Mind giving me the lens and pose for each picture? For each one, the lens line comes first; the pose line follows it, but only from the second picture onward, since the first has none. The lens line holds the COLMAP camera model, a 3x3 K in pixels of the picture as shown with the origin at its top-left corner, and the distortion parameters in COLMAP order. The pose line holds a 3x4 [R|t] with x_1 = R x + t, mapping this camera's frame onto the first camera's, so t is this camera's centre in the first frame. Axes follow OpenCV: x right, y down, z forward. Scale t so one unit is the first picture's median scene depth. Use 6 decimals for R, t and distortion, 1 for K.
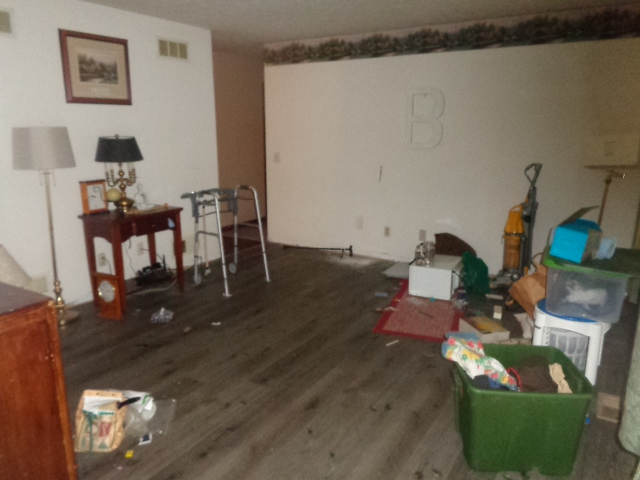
lens RADIAL K [[486.1, 0, 320.5], [0, 486.1, 237.8], [0, 0, 1]] dist [-0.007247, 0.004981]
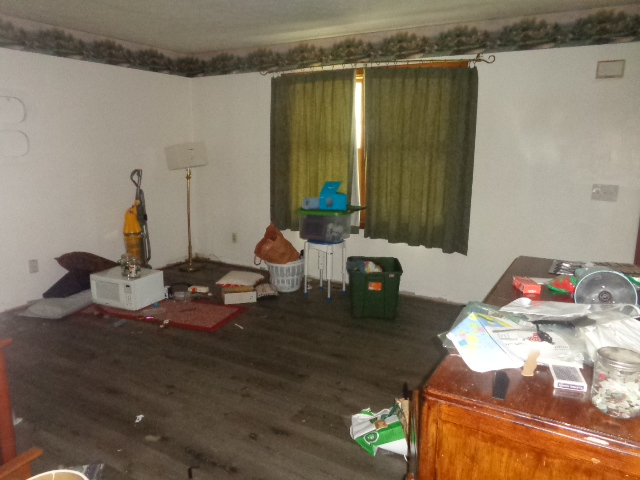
lens RADIAL K [[486.1, 0, 320.3], [0, 486.1, 242.2], [0, 0, 1]] dist [-0.007247, 0.004981]
pose [[-0.034775, -0.213294, 0.976369, -0.859825], [0.197701, 0.956185, 0.215926, -0.172425], [-0.979645, 0.200538, 0.008917, 0.674318]]
